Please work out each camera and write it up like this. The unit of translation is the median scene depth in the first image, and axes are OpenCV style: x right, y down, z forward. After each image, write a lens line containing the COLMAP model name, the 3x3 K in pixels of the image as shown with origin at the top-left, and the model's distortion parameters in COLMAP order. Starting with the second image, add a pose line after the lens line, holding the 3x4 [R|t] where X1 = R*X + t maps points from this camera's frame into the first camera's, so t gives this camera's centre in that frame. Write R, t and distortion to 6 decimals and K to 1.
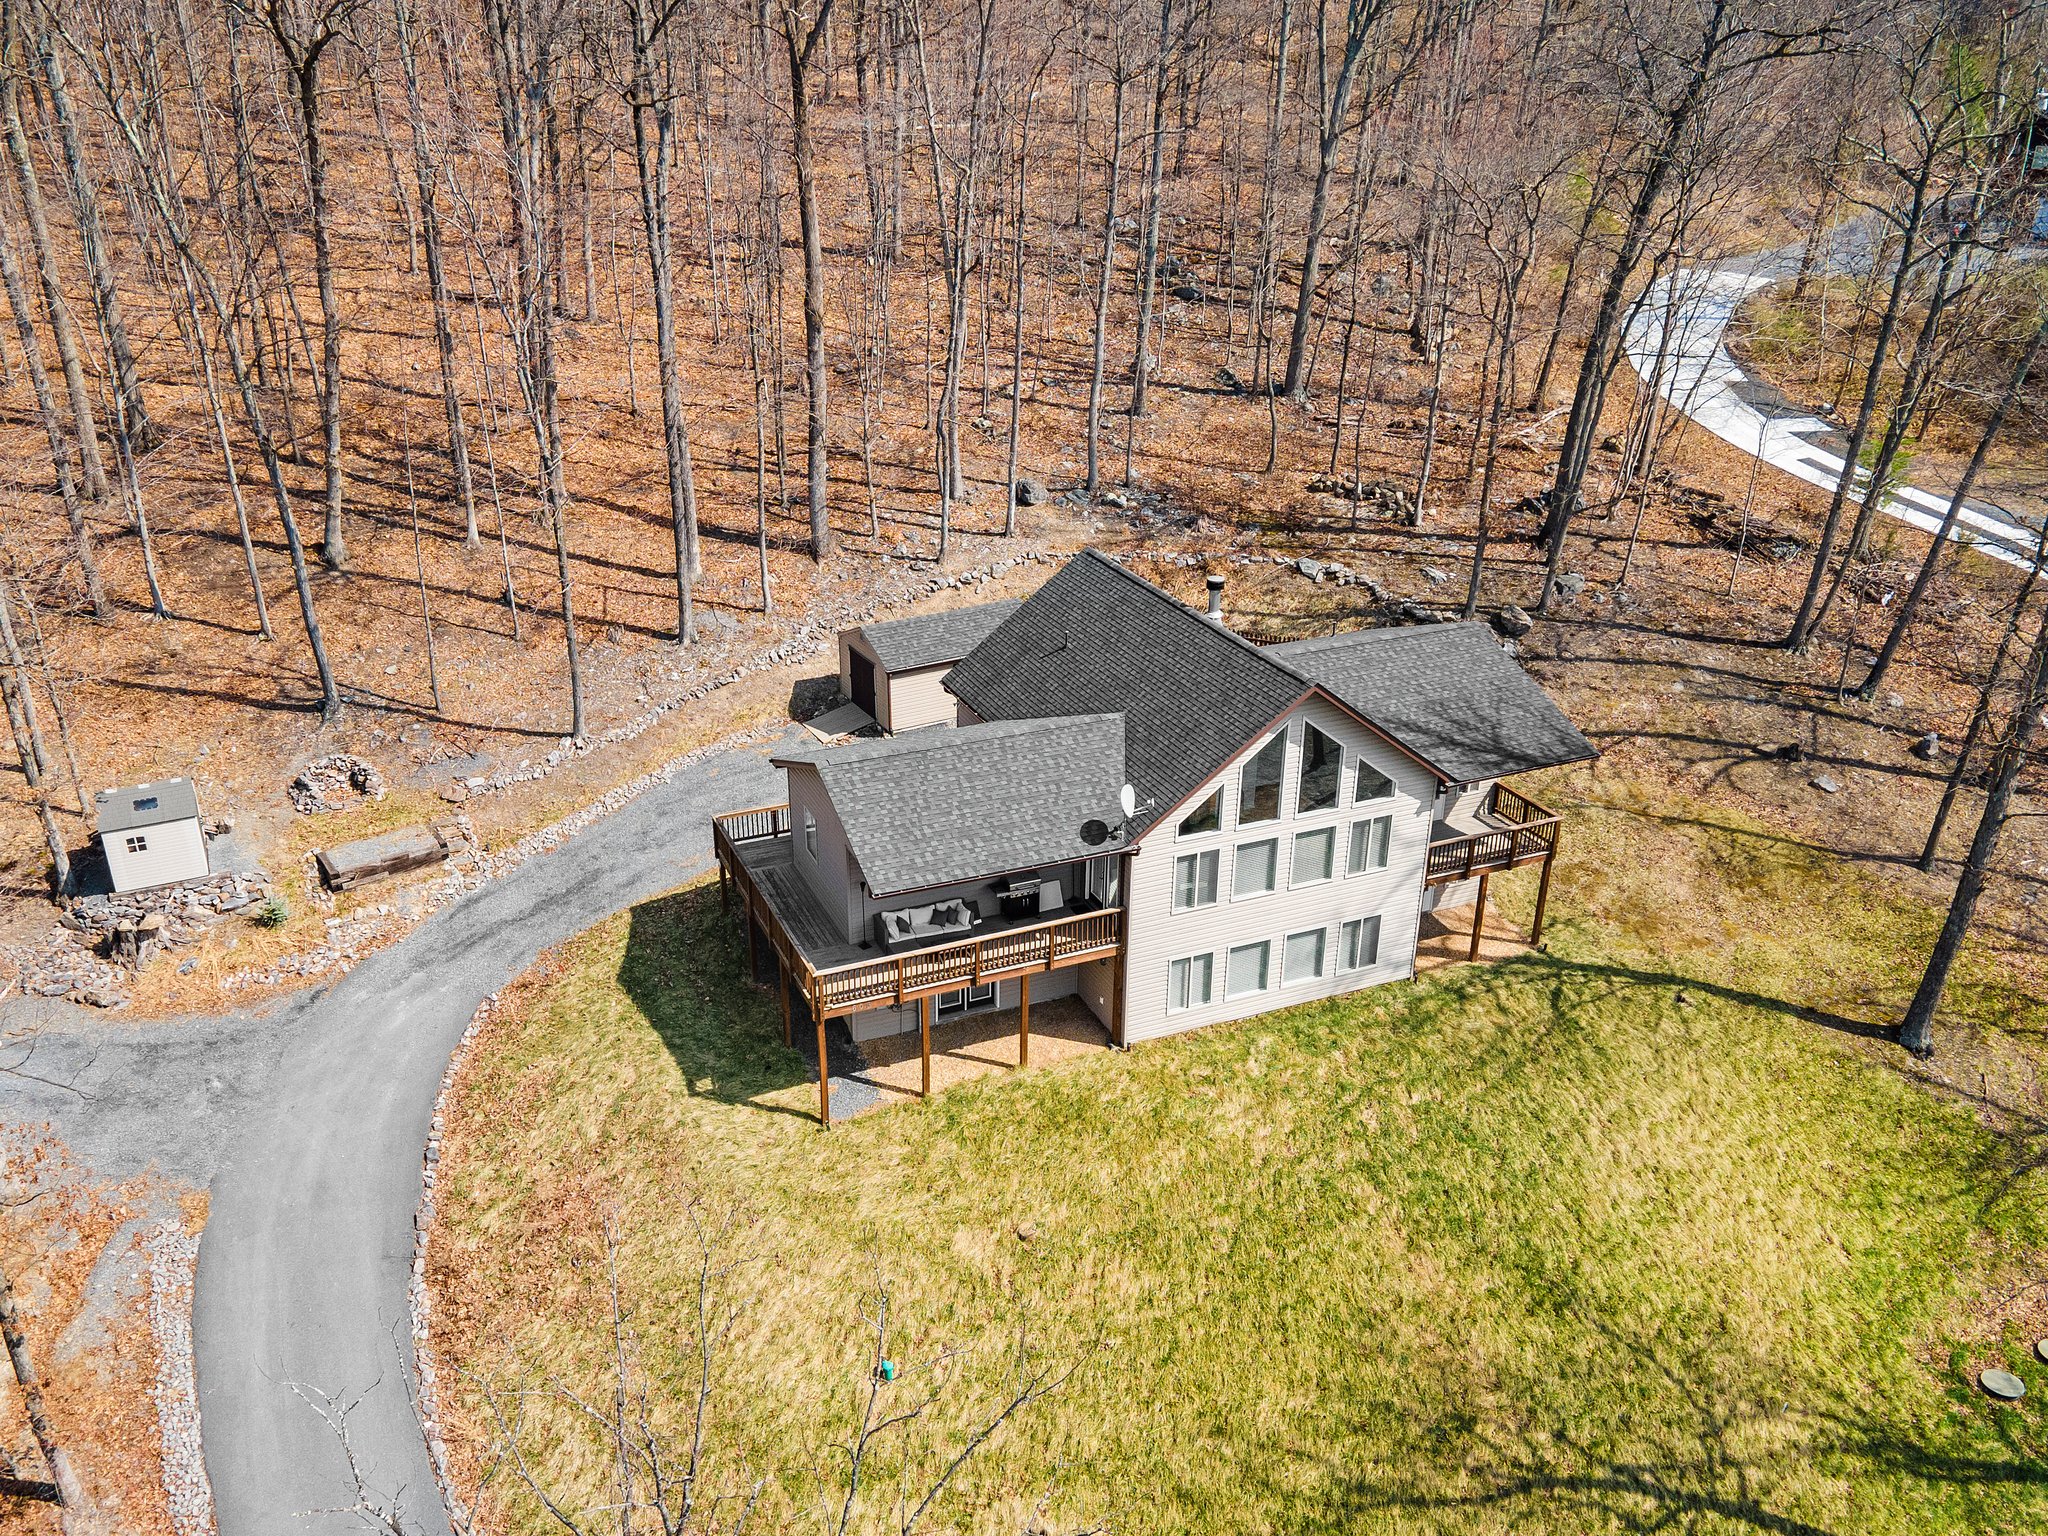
lens RADIAL K [[1818.5, 0, 957.9], [0, 1818.5, 749.7], [0, 0, 1]] dist [0.049376, -0.041641]
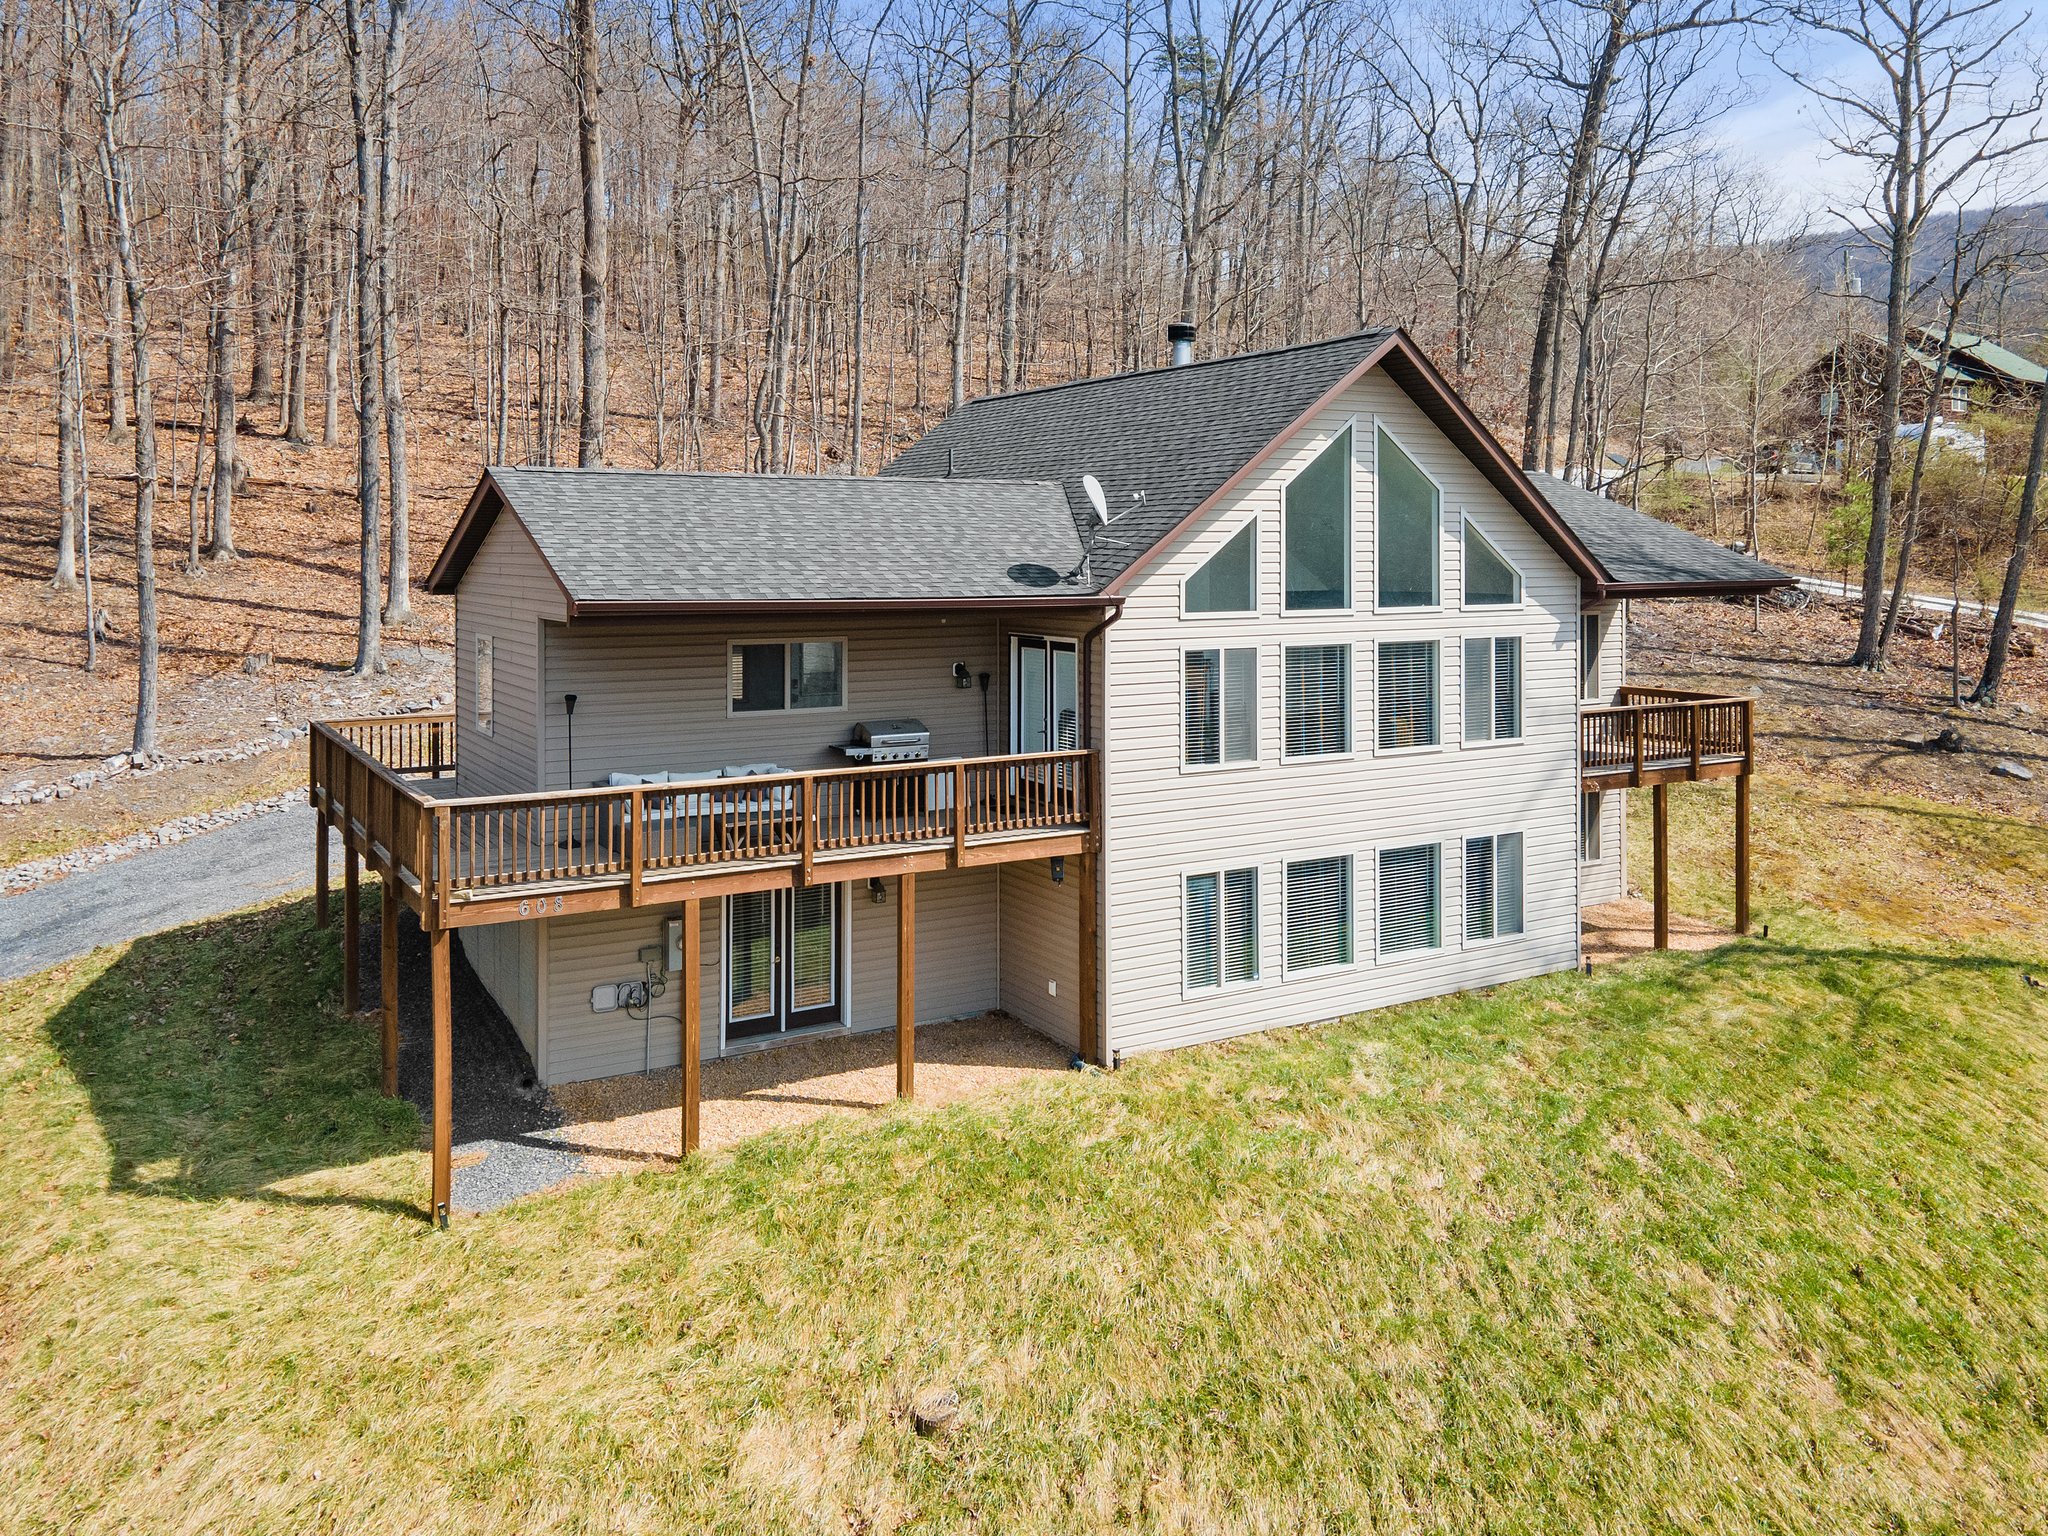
lens RADIAL K [[1625.6, 0, 1041.8], [0, 1625.6, 562.9], [0, 0, 1]] dist [0.041311, 0.014345]
pose [[0.988588, -0.003373, 0.150609, 0.006687], [0.062795, 0.917980, -0.391625, 0.190032], [-0.136935, 0.396613, 0.907715, 0.489163]]
